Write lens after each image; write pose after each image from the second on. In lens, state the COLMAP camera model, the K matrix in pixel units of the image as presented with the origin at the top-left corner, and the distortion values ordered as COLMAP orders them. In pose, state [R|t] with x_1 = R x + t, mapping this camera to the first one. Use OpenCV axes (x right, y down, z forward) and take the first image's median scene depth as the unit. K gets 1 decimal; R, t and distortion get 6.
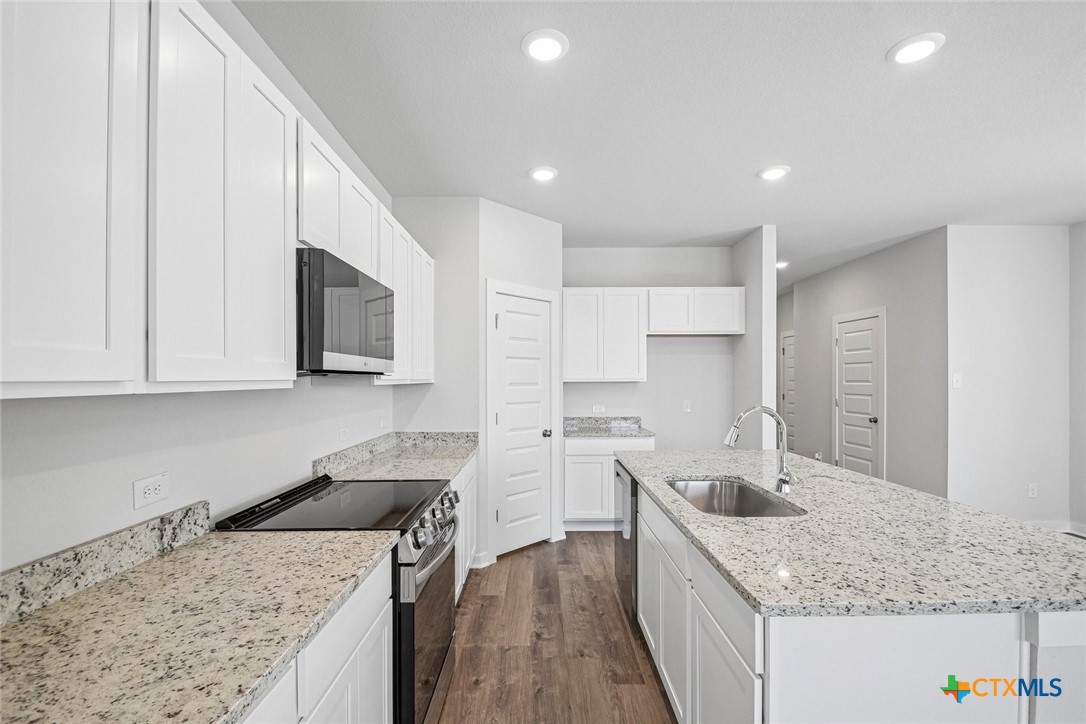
lens RADIAL K [[479.4, 0, 535.0], [0, 479.4, 382.5], [0, 0, 1]] dist [0.005634, -0.011446]
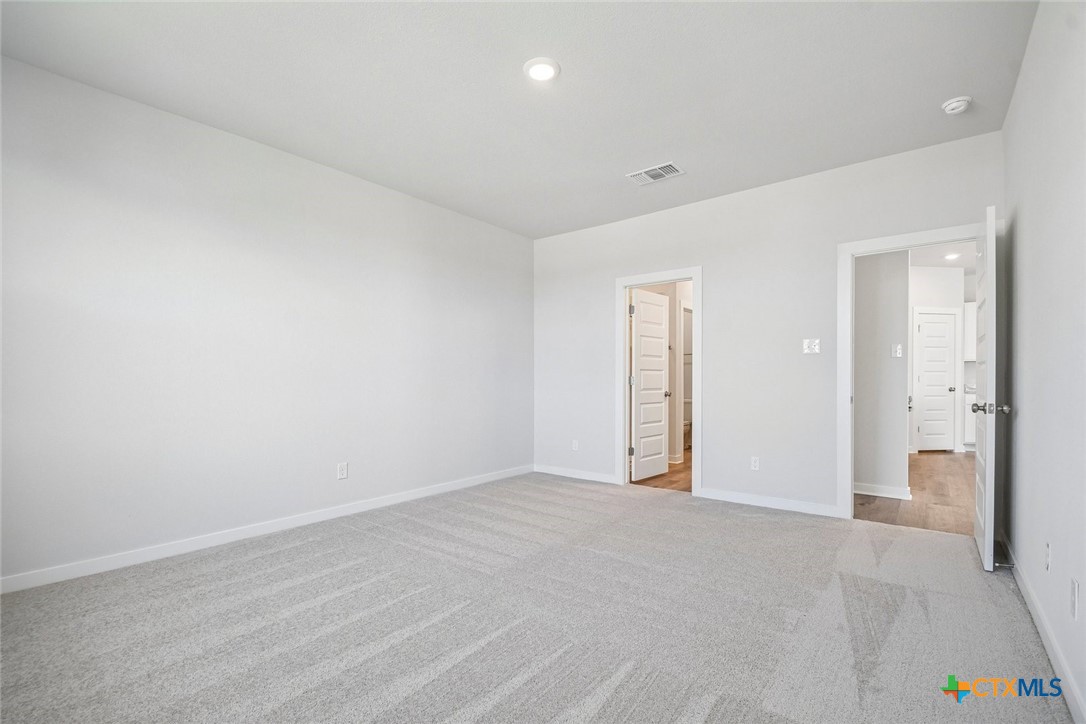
lens RADIAL K [[479.4, 0, 548.0], [0, 479.4, 382.0], [0, 0, 1]] dist [0.005634, -0.011446]
pose [[0.790439, 0.006142, -0.612510, -0.097800], [-0.005740, 0.999980, 0.002620, 0.113115], [0.612514, 0.001445, 0.790458, -1.784526]]
